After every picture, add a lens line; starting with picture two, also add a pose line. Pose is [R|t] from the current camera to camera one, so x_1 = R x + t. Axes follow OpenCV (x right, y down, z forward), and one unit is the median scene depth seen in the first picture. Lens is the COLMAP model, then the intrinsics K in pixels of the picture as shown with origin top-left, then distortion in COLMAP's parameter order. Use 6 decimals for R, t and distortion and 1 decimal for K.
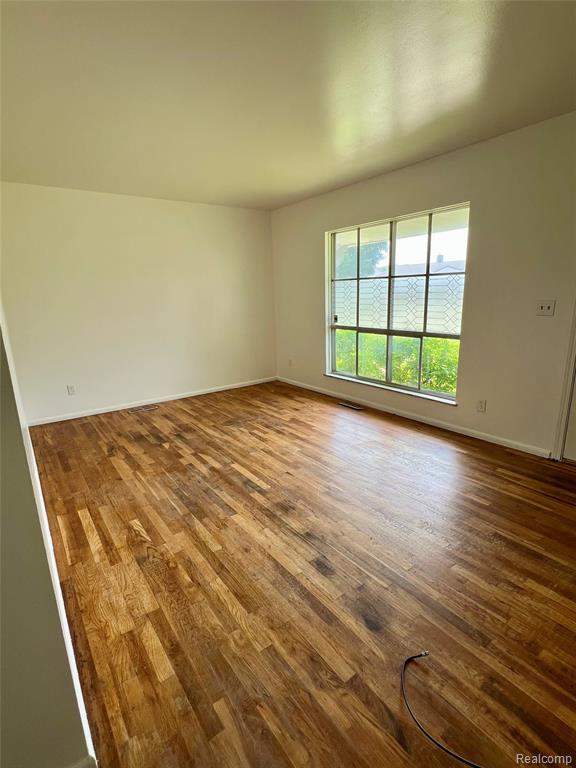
lens RADIAL K [[385.0, 0, 288.7], [0, 385.0, 384.5], [0, 0, 1]] dist [0.001239, 0.000838]
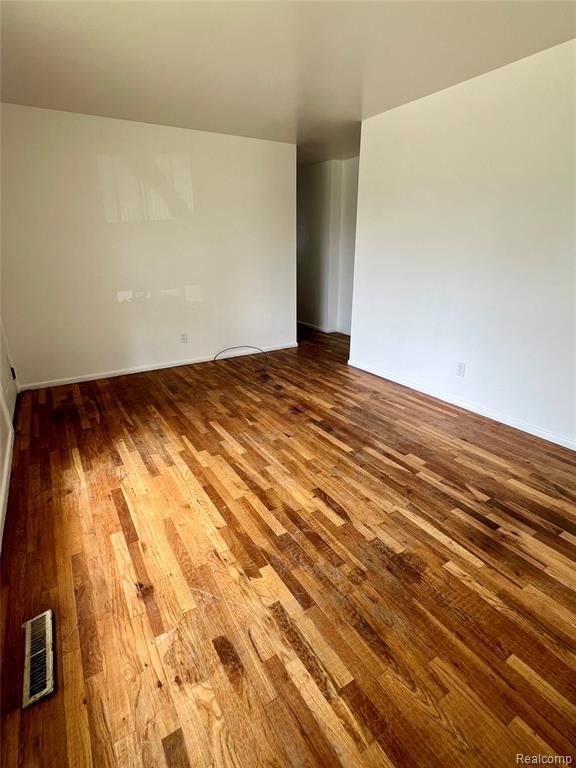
lens RADIAL K [[385.0, 0, 288.5], [0, 385.0, 383.7], [0, 0, 1]] dist [0.001239, 0.000838]
pose [[-0.996082, 0.011893, 0.087634, -0.082298], [0.058267, 0.833688, 0.549153, -0.383792], [-0.066528, 0.552107, -0.831115, 1.609631]]
